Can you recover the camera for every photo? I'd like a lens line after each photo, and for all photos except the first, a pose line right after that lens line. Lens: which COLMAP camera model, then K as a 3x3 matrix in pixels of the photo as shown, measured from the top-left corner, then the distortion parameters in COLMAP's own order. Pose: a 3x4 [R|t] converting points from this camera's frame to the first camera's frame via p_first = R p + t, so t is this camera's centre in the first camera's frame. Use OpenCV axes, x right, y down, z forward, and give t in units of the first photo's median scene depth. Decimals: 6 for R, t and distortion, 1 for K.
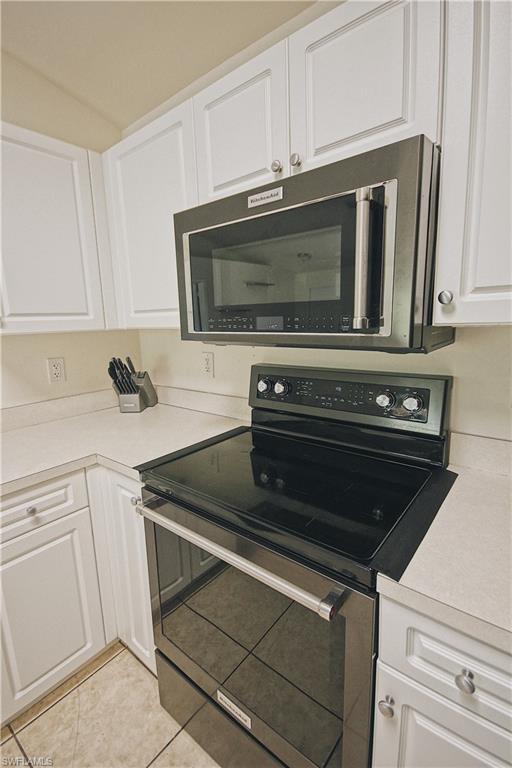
lens RADIAL K [[355.3, 0, 250.6], [0, 355.3, 381.4], [0, 0, 1]] dist [0.001341, -0.000473]
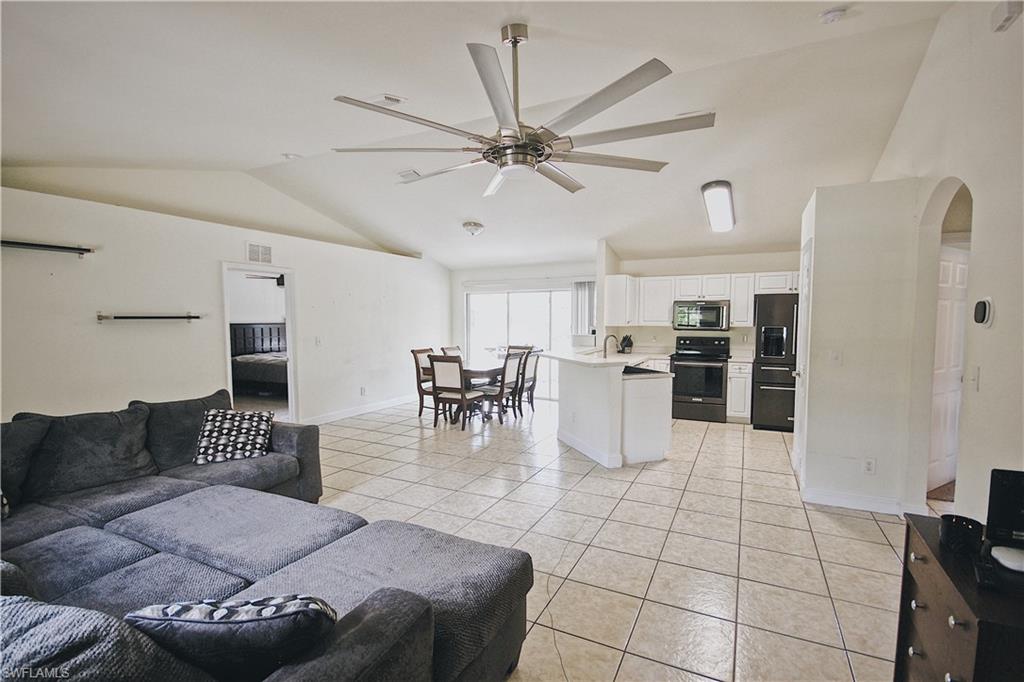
lens RADIAL K [[473.7, 0, 508.0], [0, 473.7, 350.8], [0, 0, 1]] dist [0.001341, -0.000473]
pose [[0.976735, 0.019498, 0.213562, -3.690350], [0.004844, 0.993598, -0.112865, 0.864554], [-0.214395, 0.111274, 0.970388, -4.516789]]
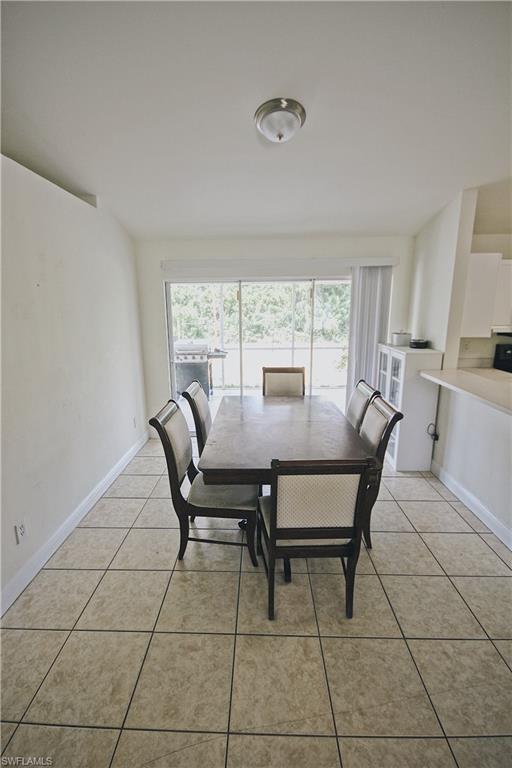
lens RADIAL K [[355.3, 0, 250.6], [0, 355.3, 381.4], [0, 0, 1]] dist [0.001341, -0.000473]
pose [[0.791040, -0.105519, 0.602596, -4.316006], [0.092249, 0.994324, 0.053016, -0.119046], [-0.604770, 0.013651, 0.796283, -0.022591]]
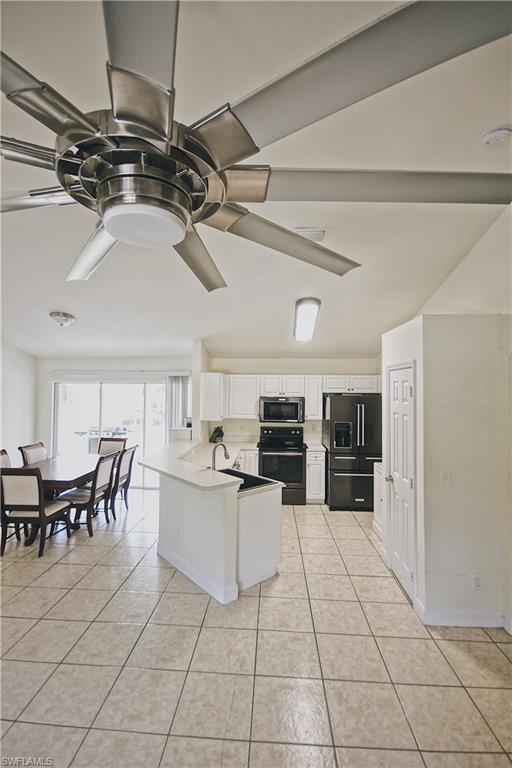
lens RADIAL K [[355.3, 0, 250.6], [0, 355.3, 381.4], [0, 0, 1]] dist [0.001341, -0.000473]
pose [[0.814283, 0.055617, 0.577798, -3.430252], [0.066261, 0.979986, -0.187712, 0.276790], [-0.576674, 0.191137, 0.794301, -3.178173]]
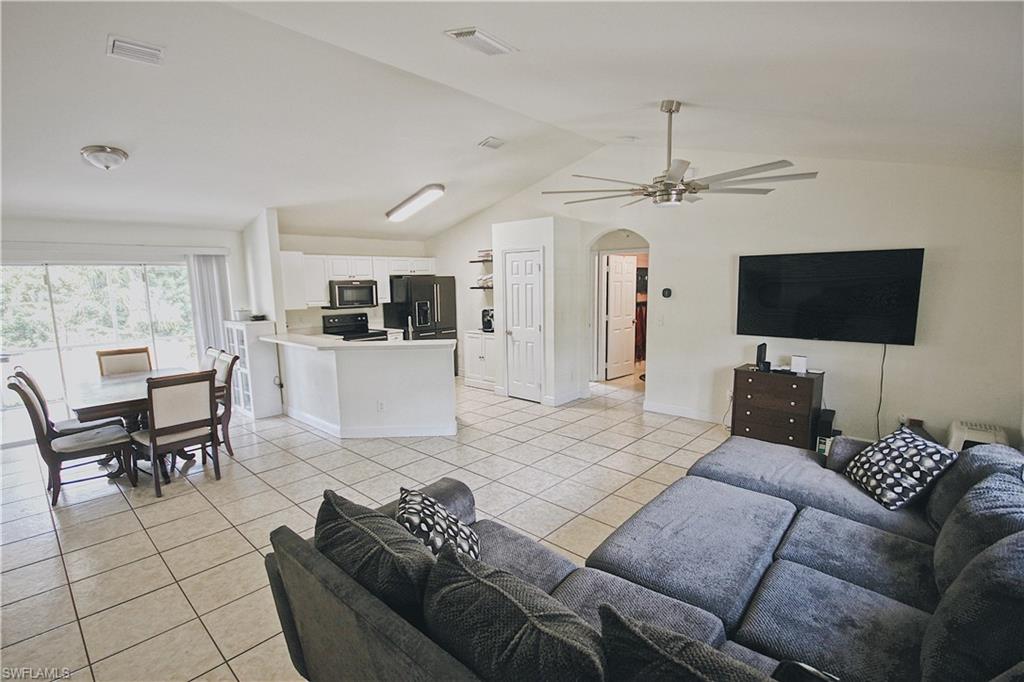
lens RADIAL K [[473.7, 0, 508.0], [0, 473.7, 350.8], [0, 0, 1]] dist [0.001341, -0.000473]
pose [[0.066868, -0.112753, 0.991370, -6.413209], [0.193791, 0.976141, 0.097950, 0.259221], [-0.978761, 0.185569, 0.087124, -1.635204]]
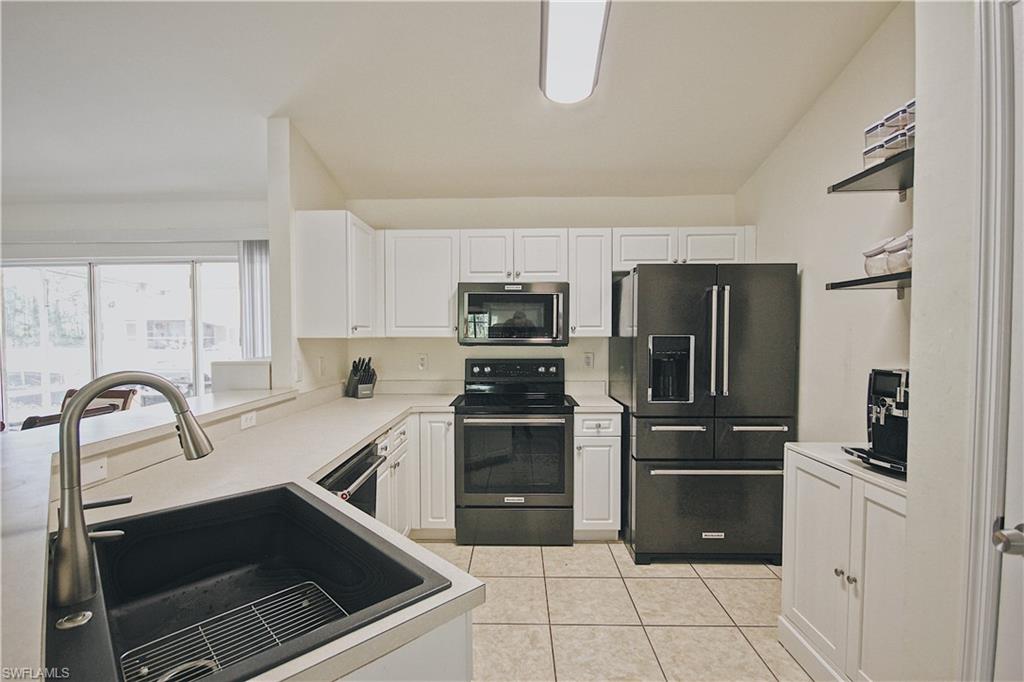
lens RADIAL K [[473.7, 0, 508.0], [0, 473.7, 350.8], [0, 0, 1]] dist [0.001341, -0.000473]
pose [[0.789116, 0.012118, 0.614125, -1.735096], [0.084948, 0.988045, -0.128649, 0.317914], [-0.608342, 0.153688, 0.778653, -1.322828]]
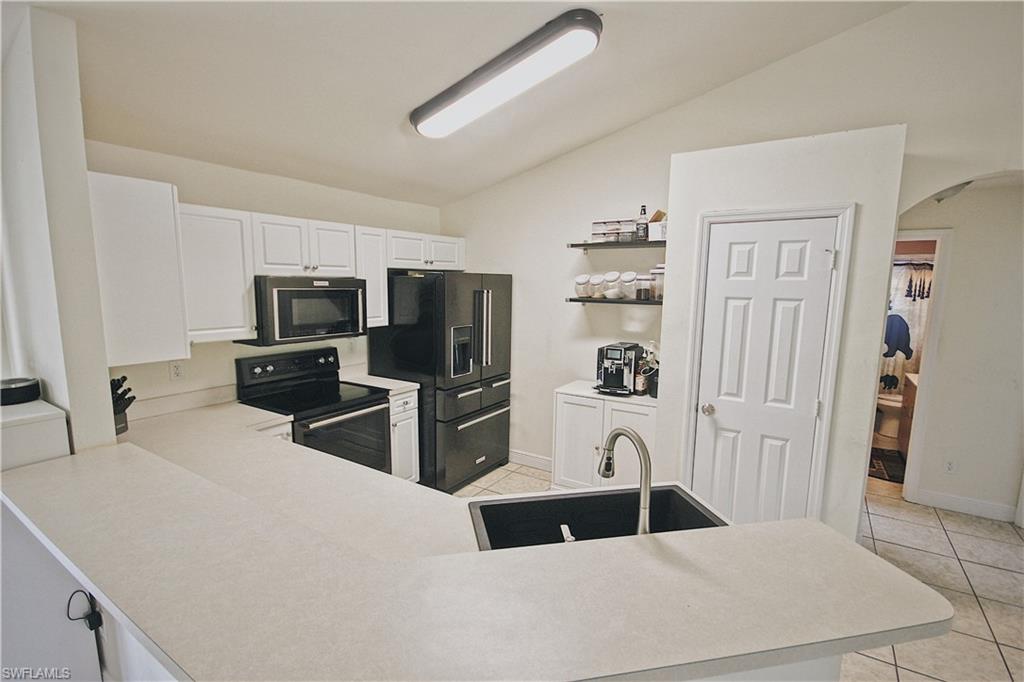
lens RADIAL K [[473.7, 0, 508.0], [0, 473.7, 350.8], [0, 0, 1]] dist [0.001341, -0.000473]
pose [[-0.098700, -0.110970, 0.988910, -2.879457], [0.172287, 0.976850, 0.126812, -0.196433], [-0.980090, 0.182893, -0.077296, 0.023019]]
